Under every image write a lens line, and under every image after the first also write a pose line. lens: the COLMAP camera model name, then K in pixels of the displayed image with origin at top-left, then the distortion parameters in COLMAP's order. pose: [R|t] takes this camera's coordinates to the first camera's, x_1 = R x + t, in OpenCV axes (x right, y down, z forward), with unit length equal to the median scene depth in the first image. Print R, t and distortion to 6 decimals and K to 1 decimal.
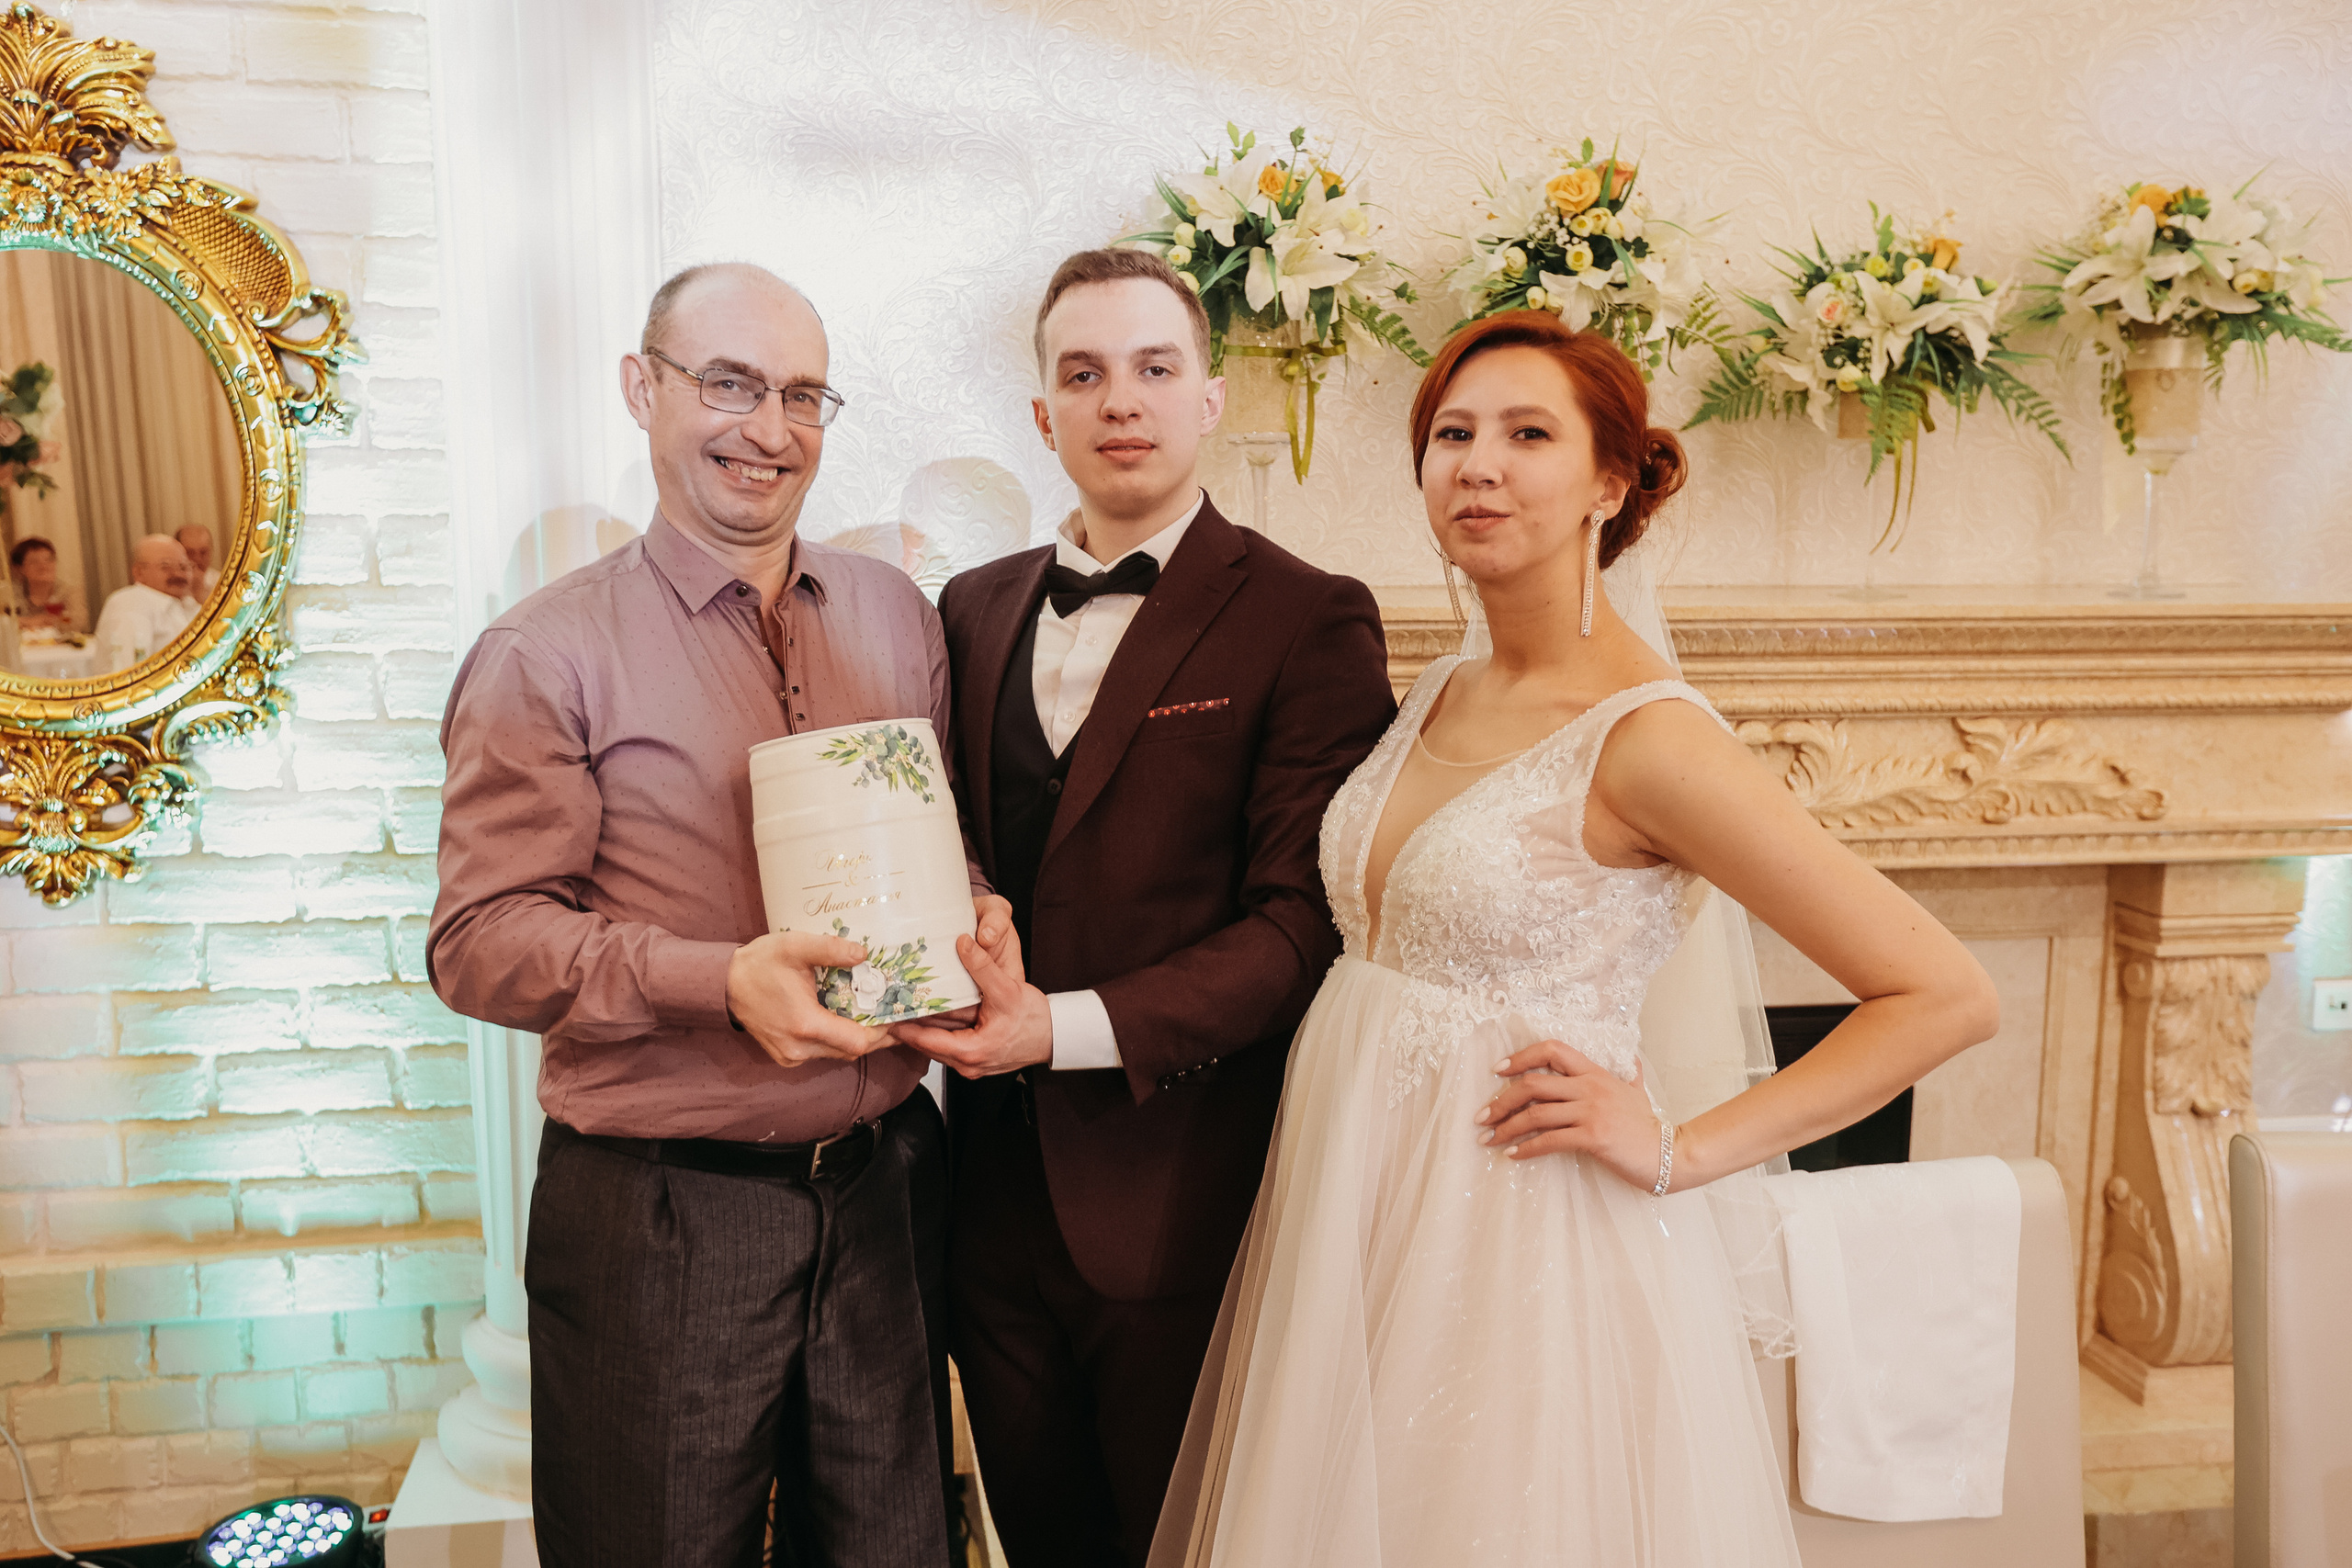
lens RADIAL K [[1979.1, 0, 1176.0], [0, 1979.1, 784.0], [0, 0, 1]] dist [0.008292, 0.076278]
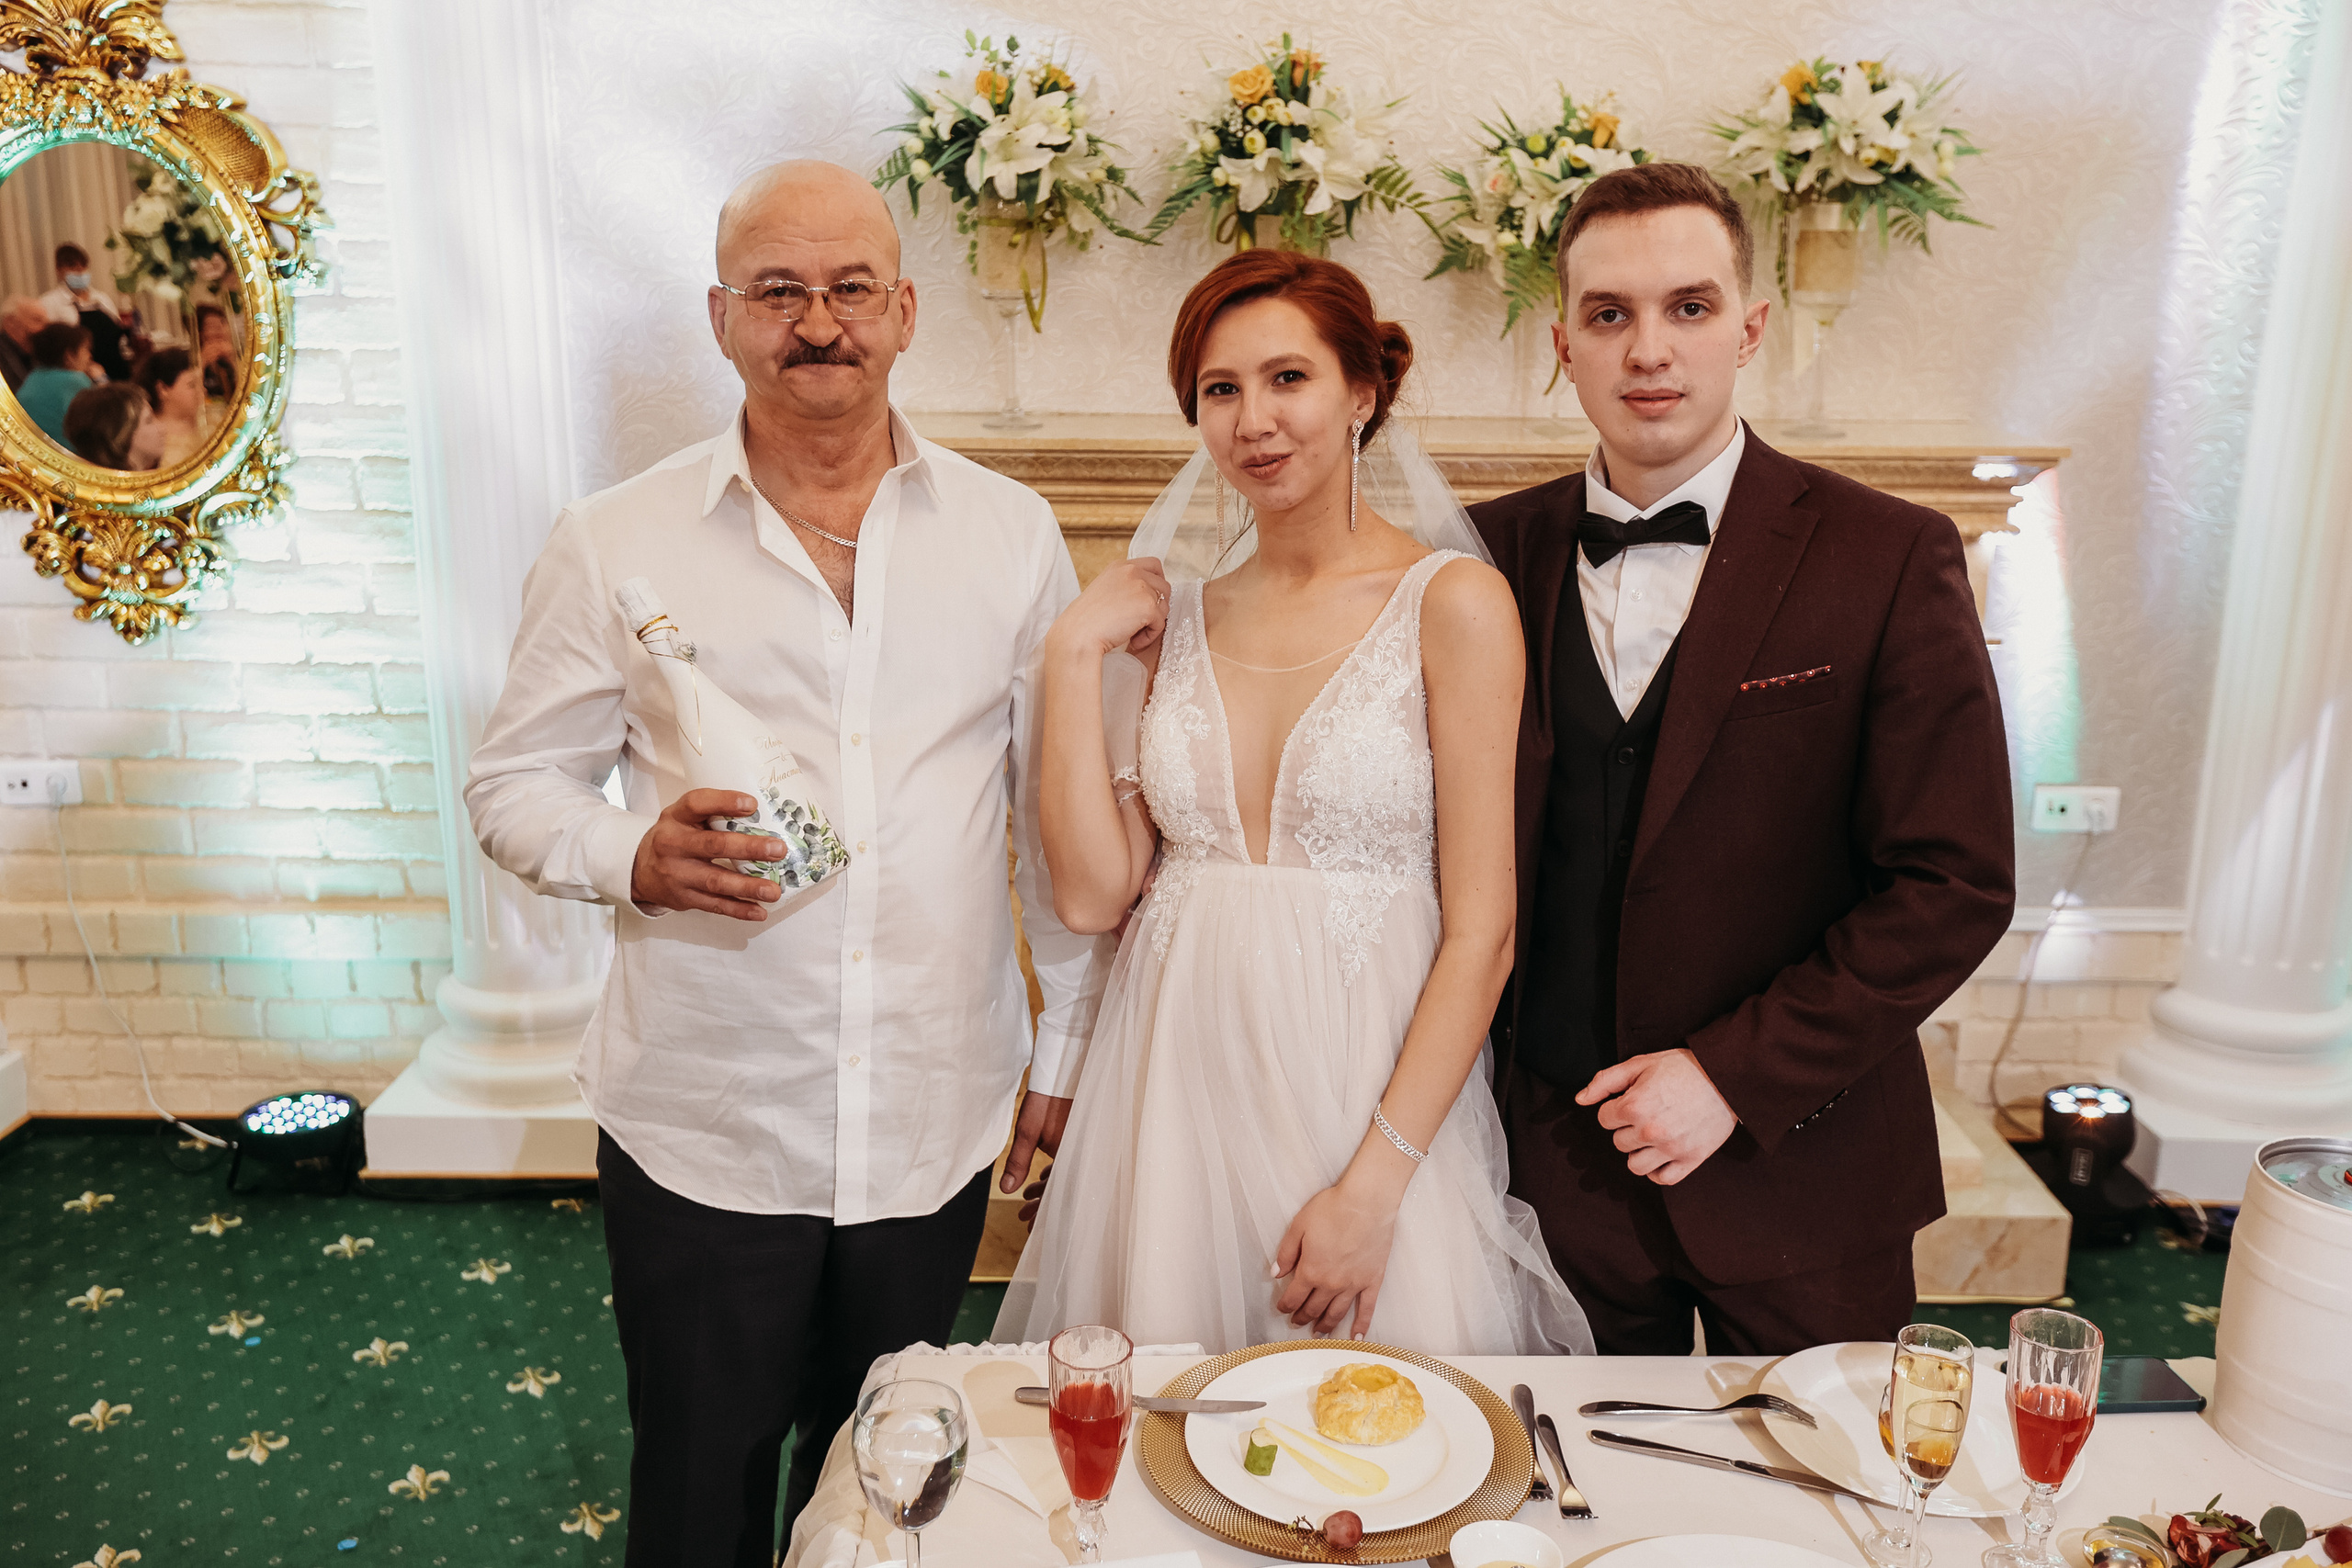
lens RADIAL K [[2051.2, 0, 1176.0], [0, 2051.2, 784.0], [0, 0, 1]] dist [0.000174, 0.111510]
pose [[0.982862, 0.047204, -0.178196, 0.375229], [-0.027887, 0.993607, 0.109392, -0.016579], [0.182221, -0.102548, 0.977895, -0.235181]]
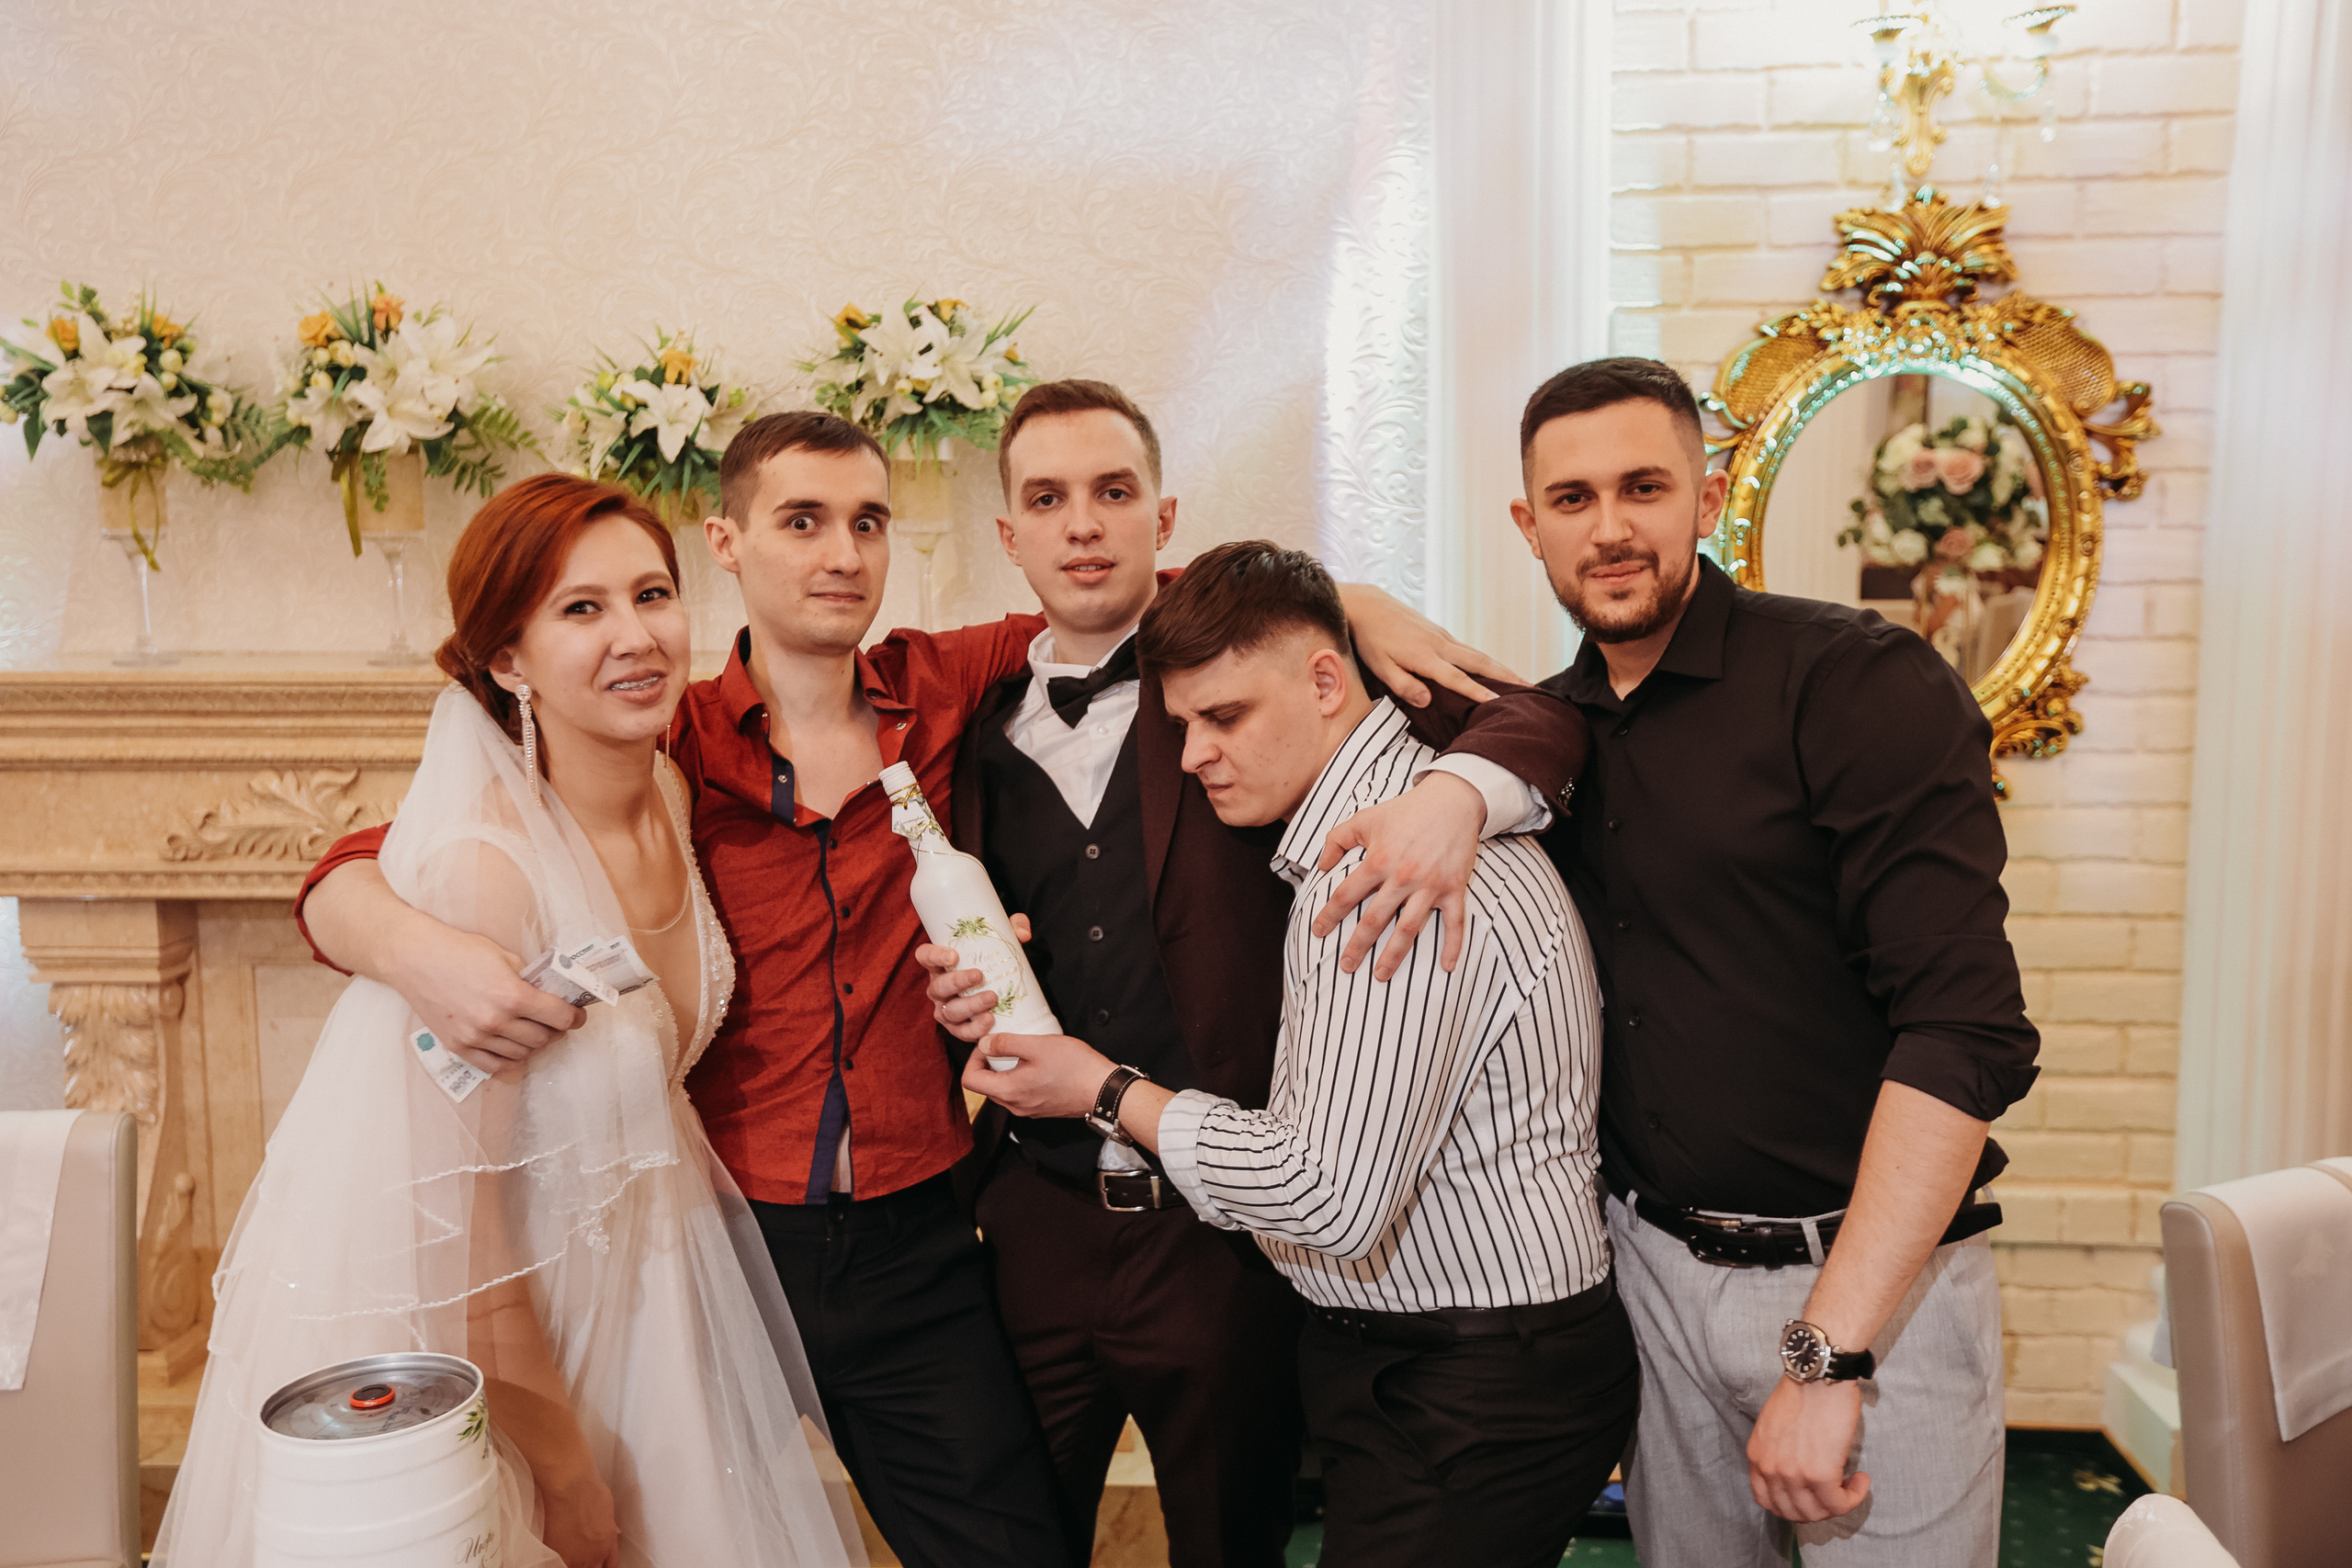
lens RADIAL K [[2051.2, 0, 1176.0], [0, 2051.2, 784.0], [0, 0, 1]] dist [0.000174, 0.111510]
pose [[0.969888, 0.012730, -0.243219, 0.967296], [-0.019908, 0.999435, -0.027074, 0.001846], [0.242737, 0.031100, 0.969593, -0.078363]]
